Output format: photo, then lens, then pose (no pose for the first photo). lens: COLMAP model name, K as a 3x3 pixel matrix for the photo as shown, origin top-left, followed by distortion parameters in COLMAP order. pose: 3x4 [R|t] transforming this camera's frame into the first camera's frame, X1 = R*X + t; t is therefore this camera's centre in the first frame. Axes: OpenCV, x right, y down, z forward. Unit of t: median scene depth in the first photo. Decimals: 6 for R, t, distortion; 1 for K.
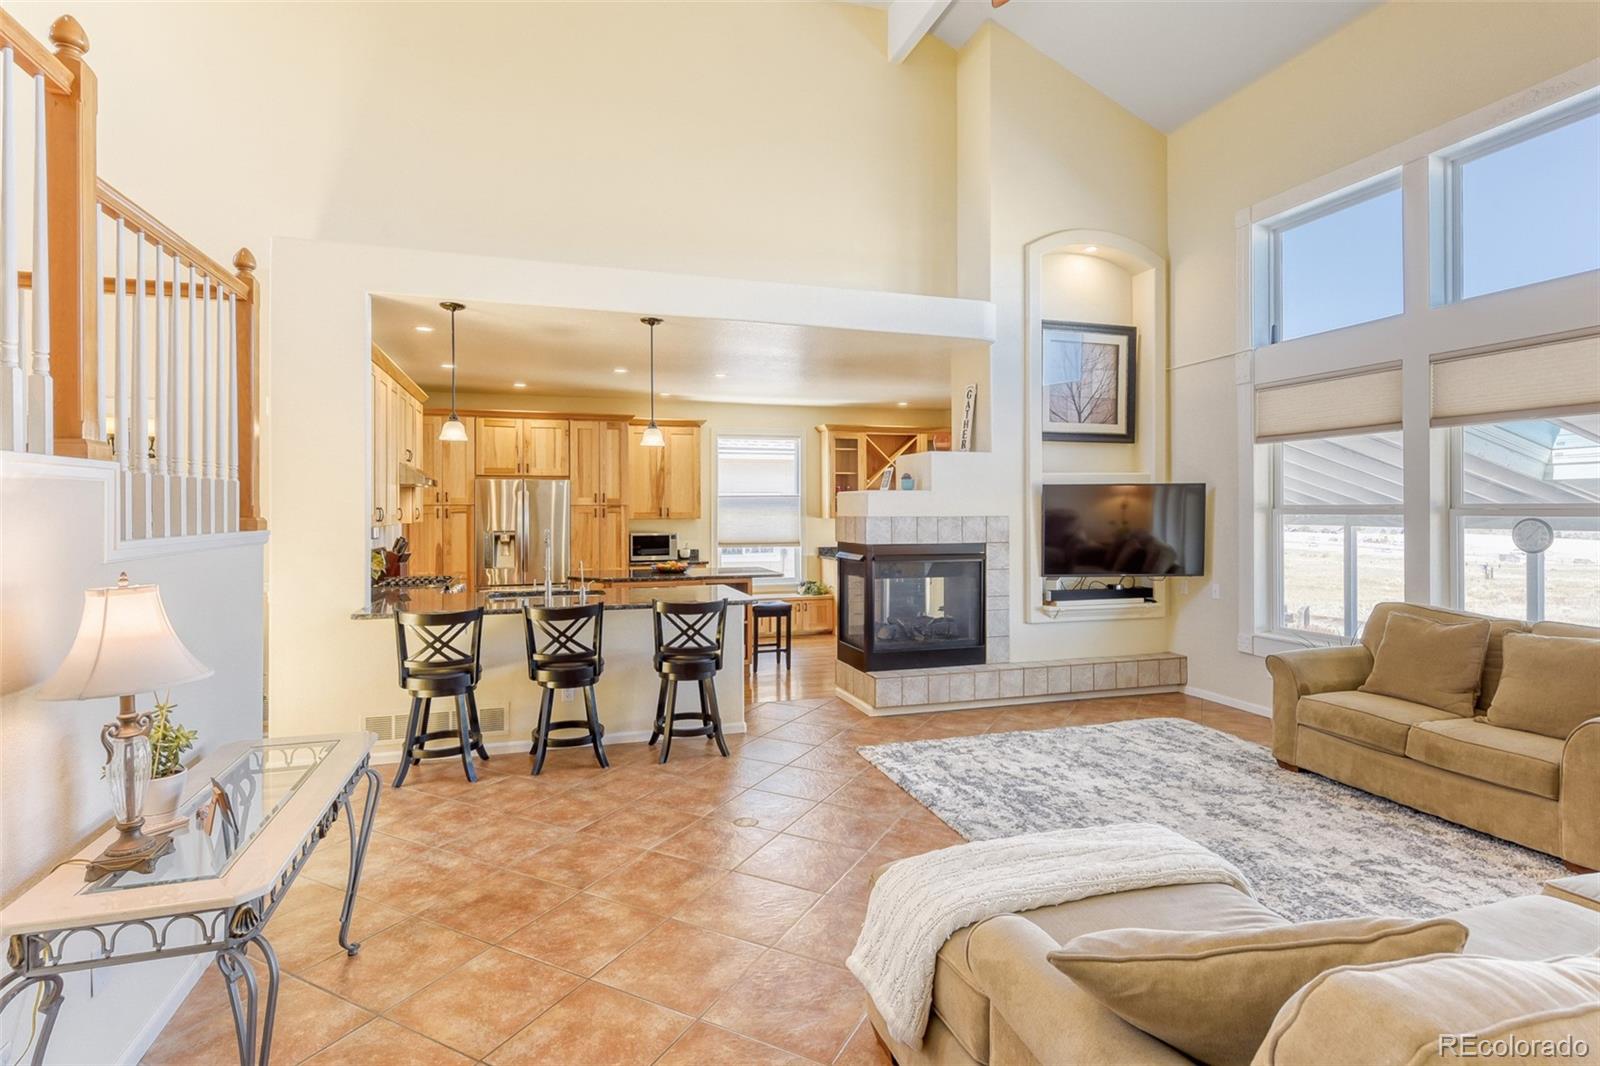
lens RADIAL K [[804.3, 0, 802.0], [0, 804.3, 509.3], [0, 0, 1]] dist [0.000602, -0.000308]
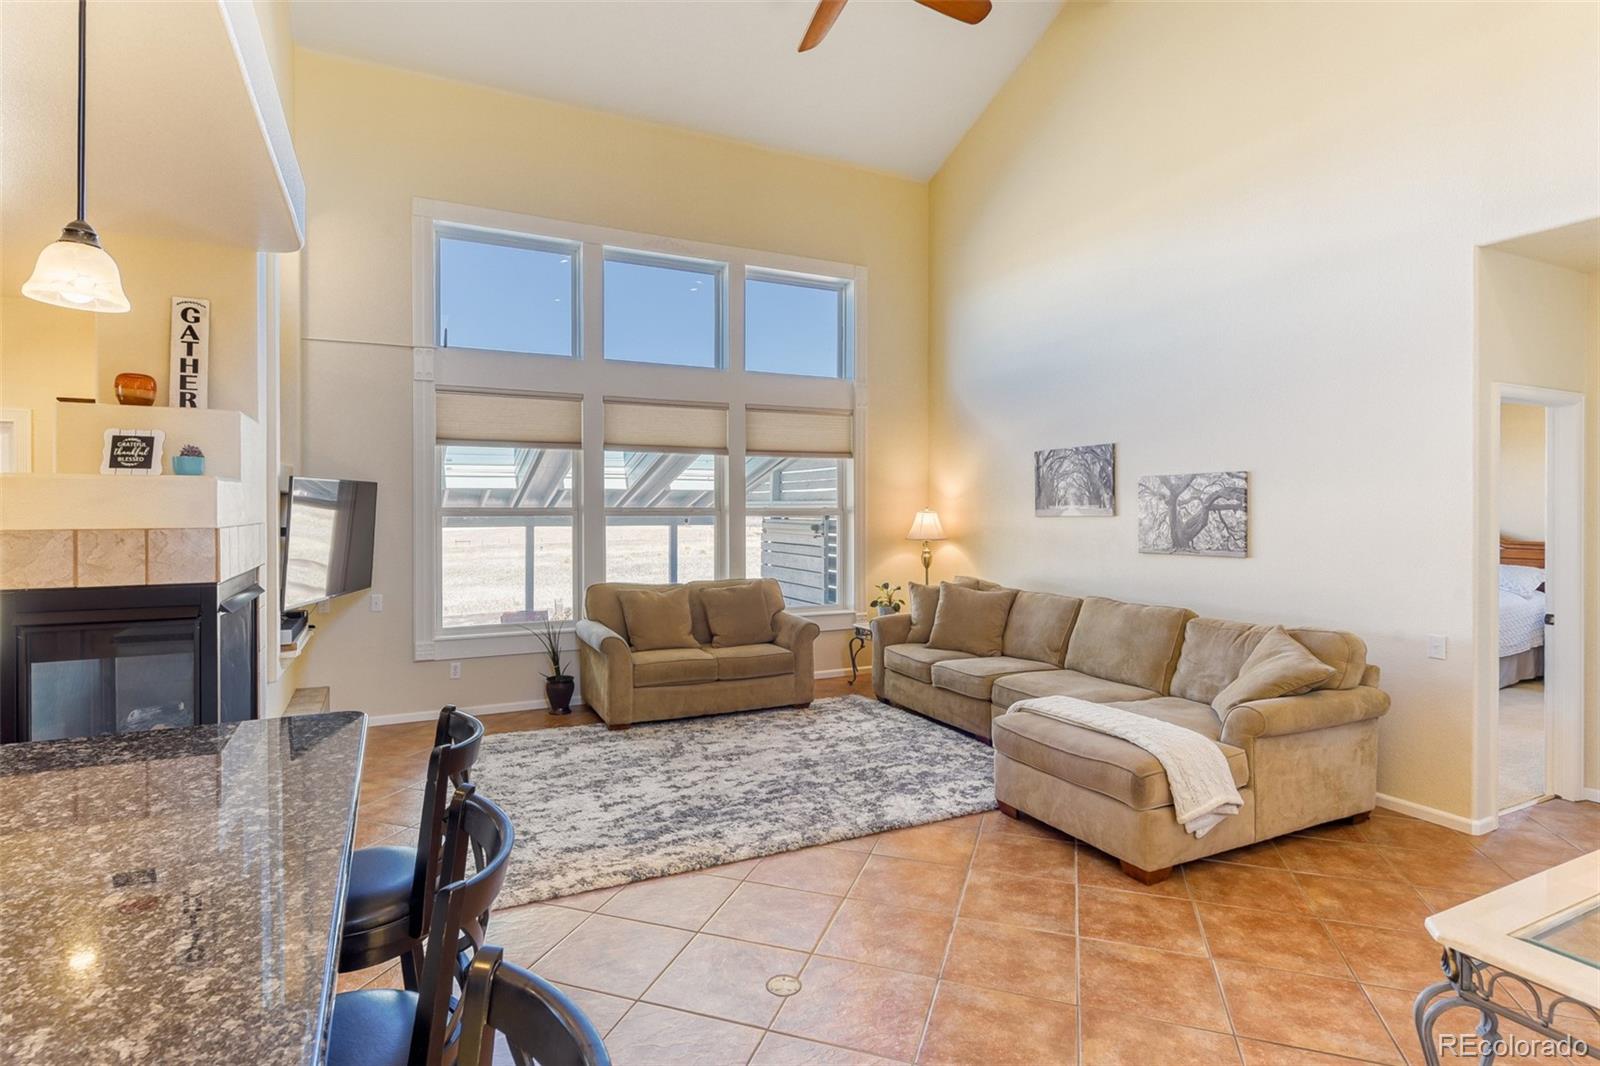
lens RADIAL K [[804.3, 0, 802.0], [0, 804.3, 509.3], [0, 0, 1]] dist [0.000602, -0.000308]
pose [[-0.156972, 0.001583, 0.987602, -0.455663], [0.000731, 0.999999, -0.001487, -0.000953], [-0.987603, 0.000488, -0.156973, 0.683495]]
